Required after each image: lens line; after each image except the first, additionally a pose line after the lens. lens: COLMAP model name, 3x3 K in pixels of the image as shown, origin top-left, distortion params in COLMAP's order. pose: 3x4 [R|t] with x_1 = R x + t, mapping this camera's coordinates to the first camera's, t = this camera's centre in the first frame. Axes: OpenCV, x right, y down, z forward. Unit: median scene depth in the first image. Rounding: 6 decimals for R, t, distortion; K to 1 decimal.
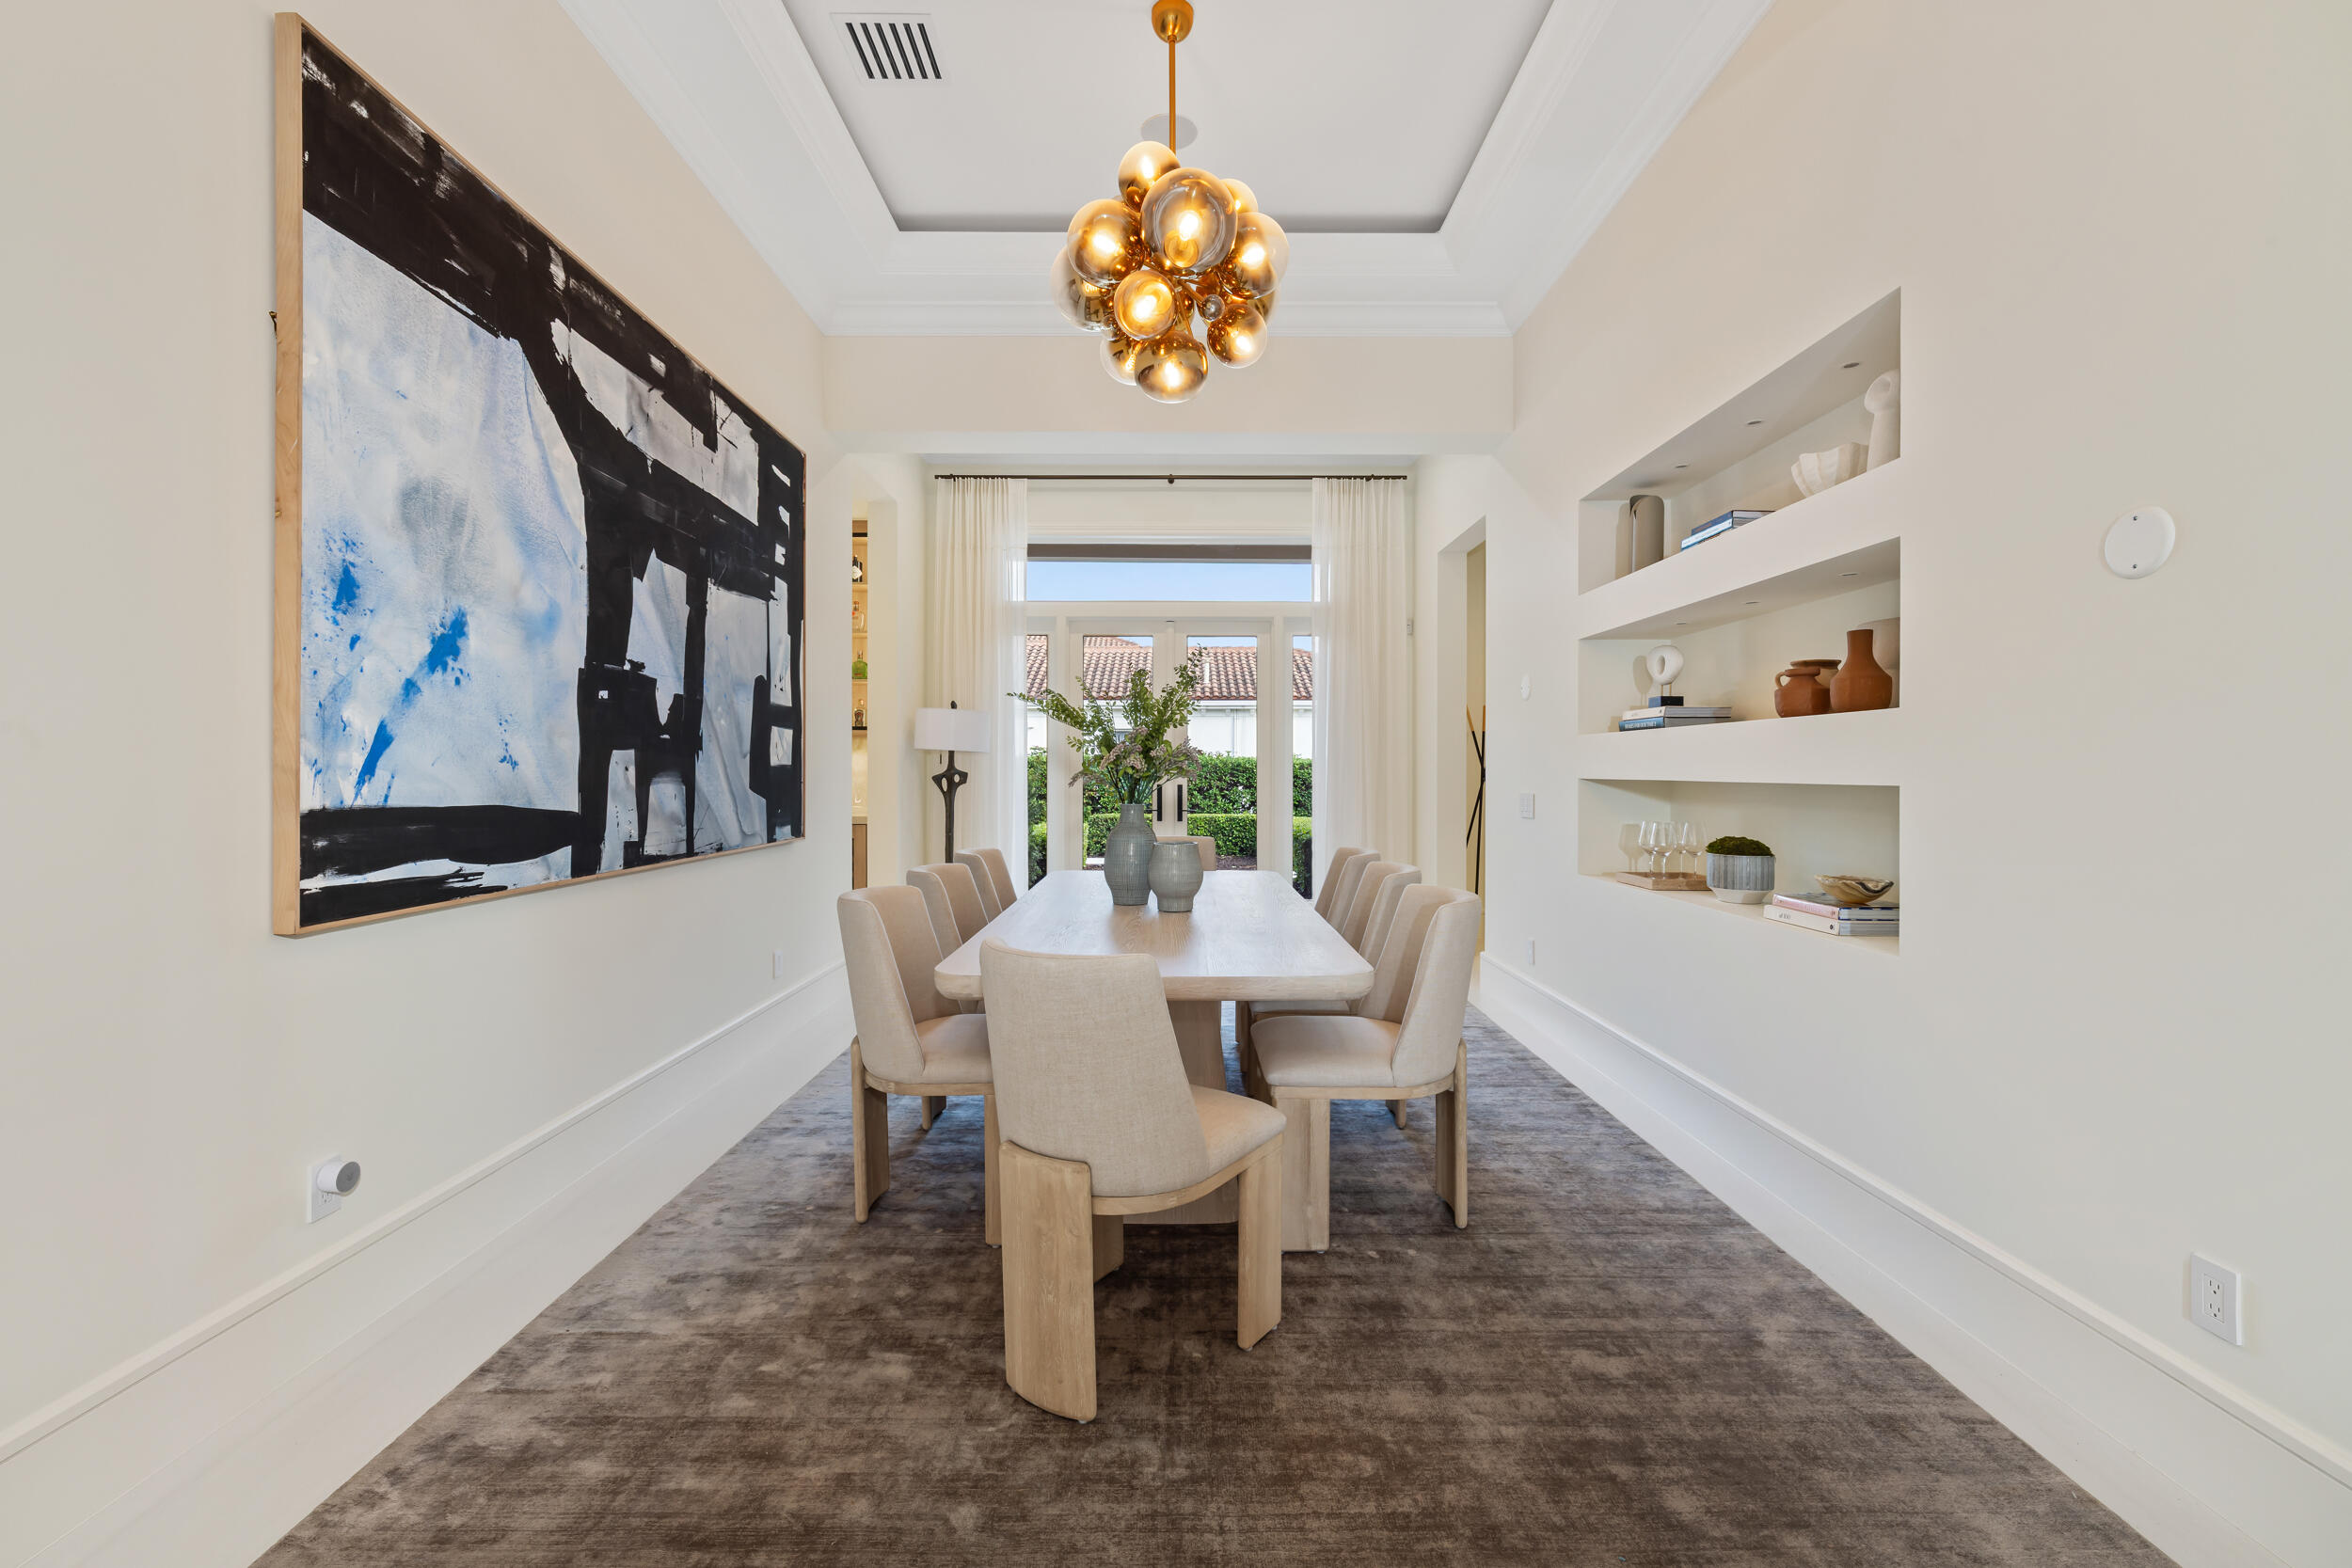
lens RADIAL K [[987.2, 0, 1180.7], [0, 987.2, 775.2], [0, 0, 1]] dist [-0.001716, 0.001394]
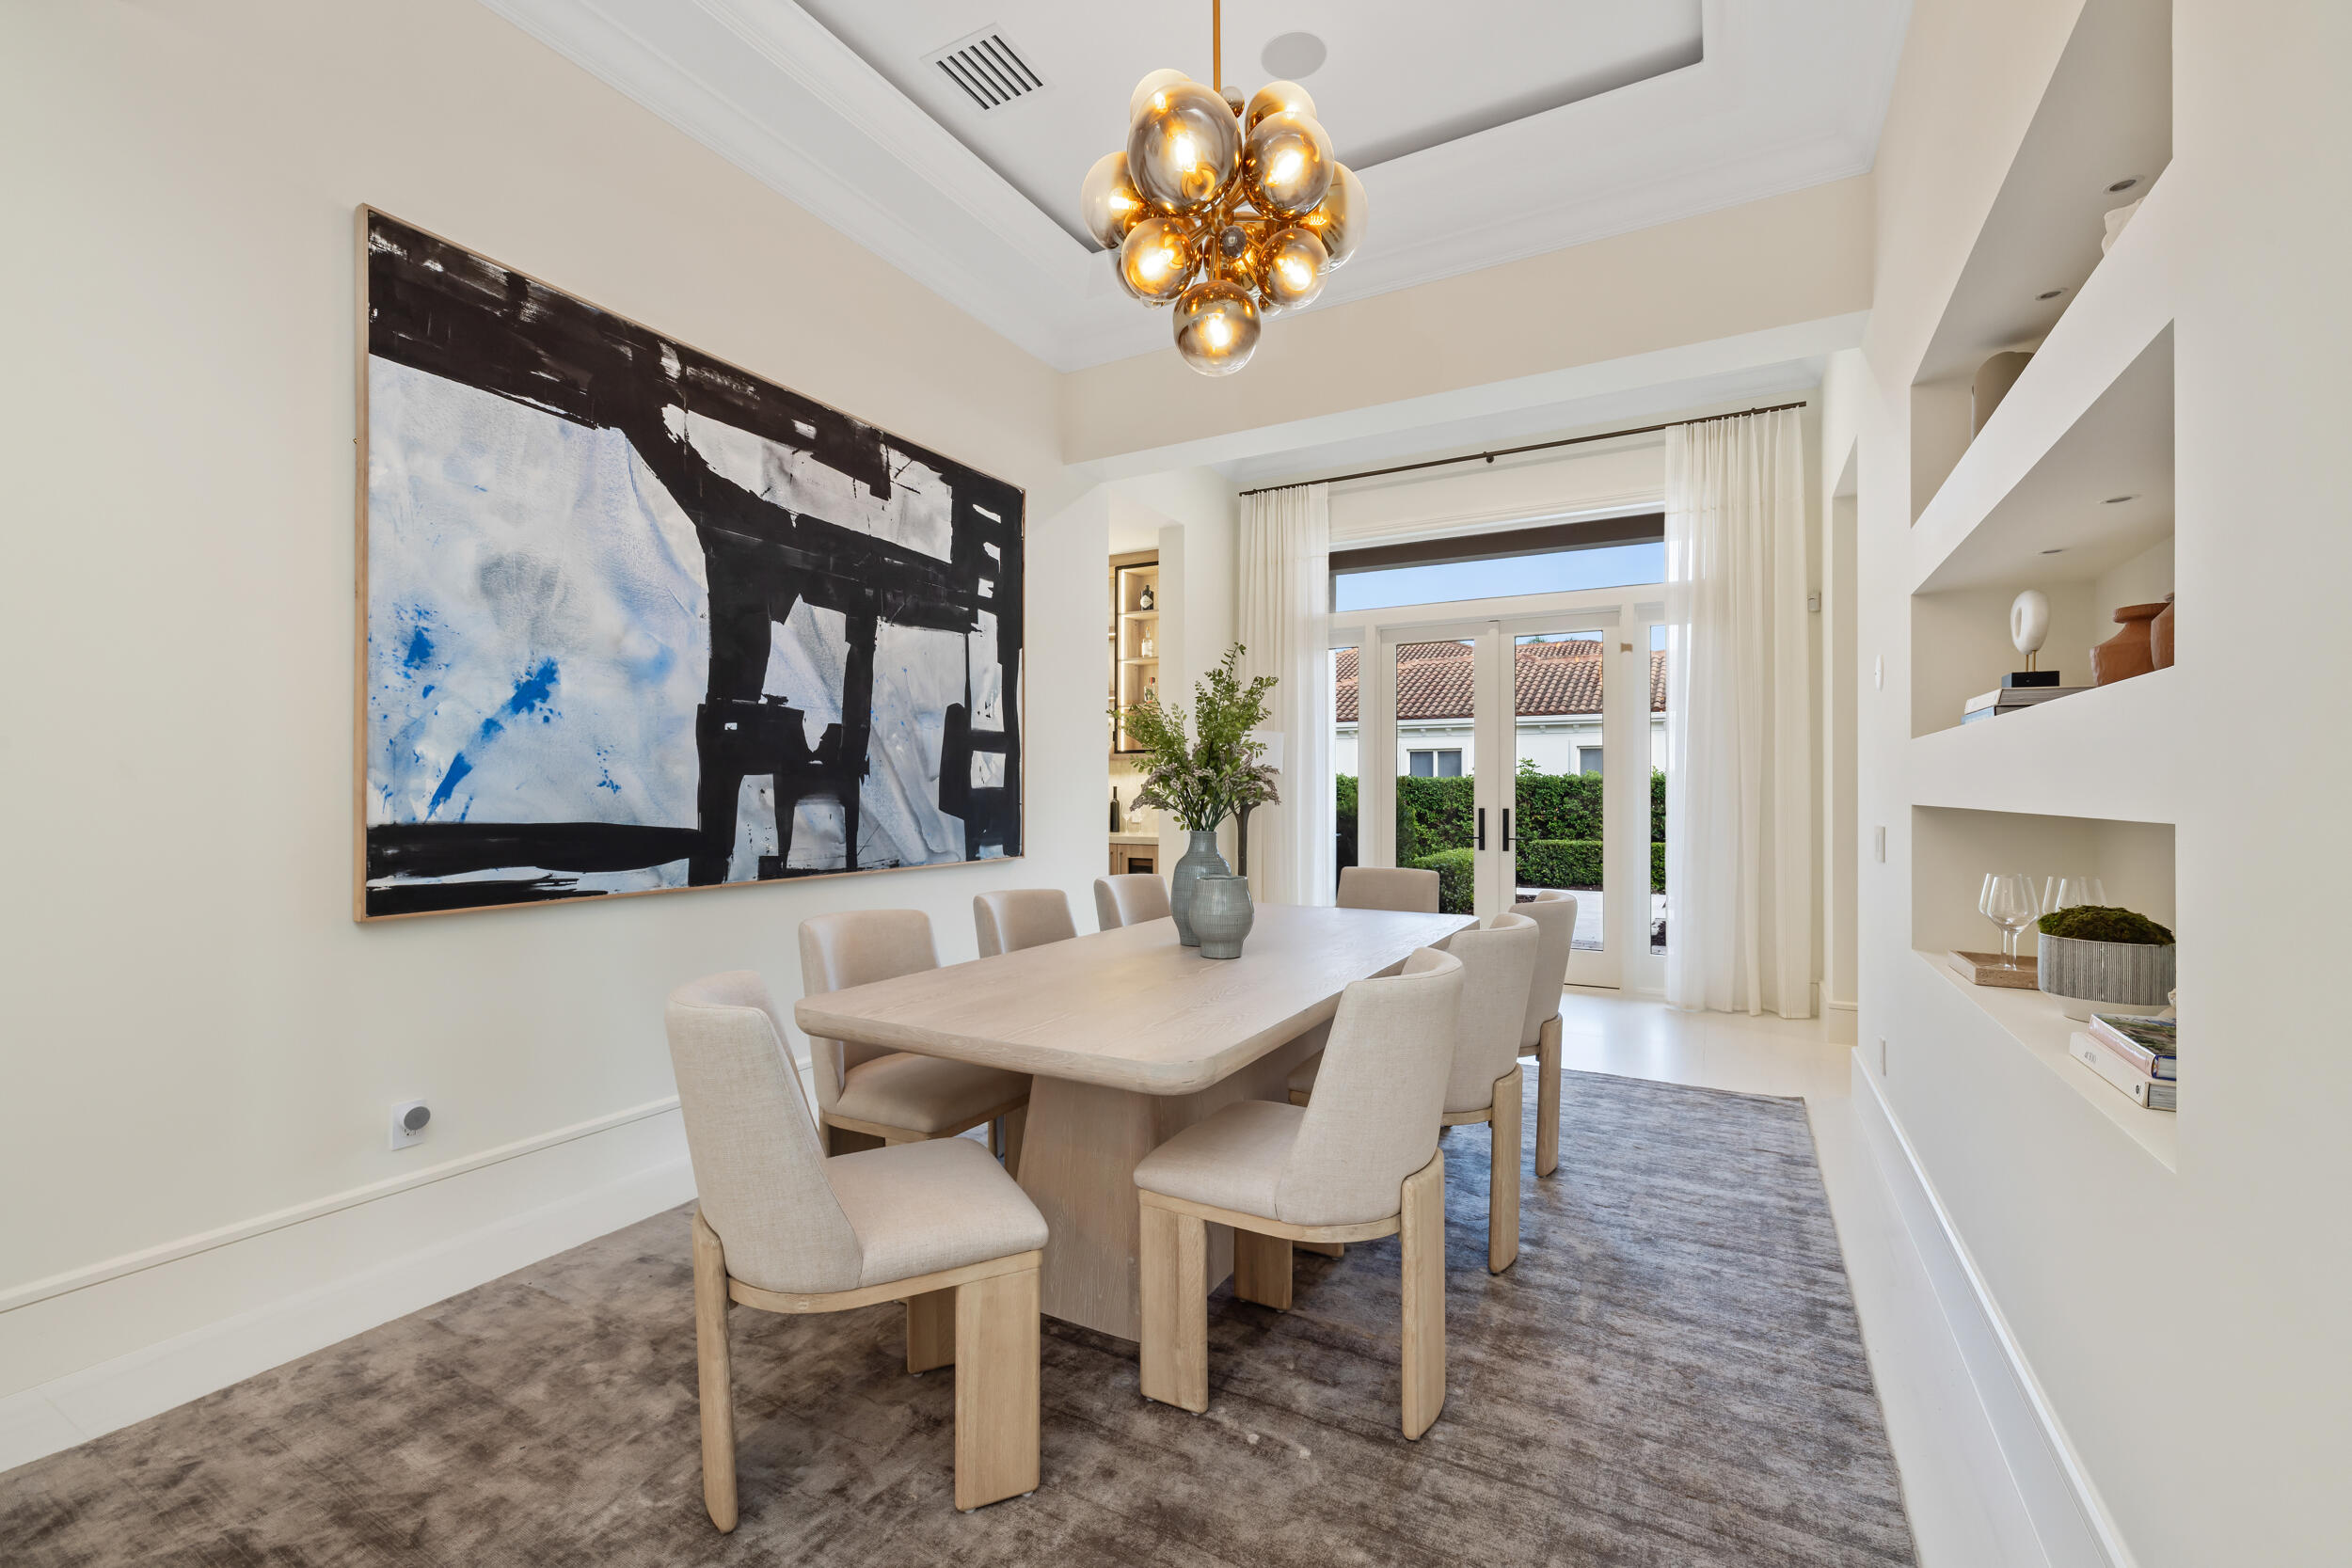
lens RADIAL K [[987.2, 0, 1177.7], [0, 987.2, 791.7], [0, 0, 1]] dist [-0.001716, 0.001394]
pose [[0.872717, -0.000704, -0.488226, 0.424147], [-0.001576, 0.999990, -0.004258, -0.002384], [0.488224, 0.004485, 0.872707, 0.261573]]
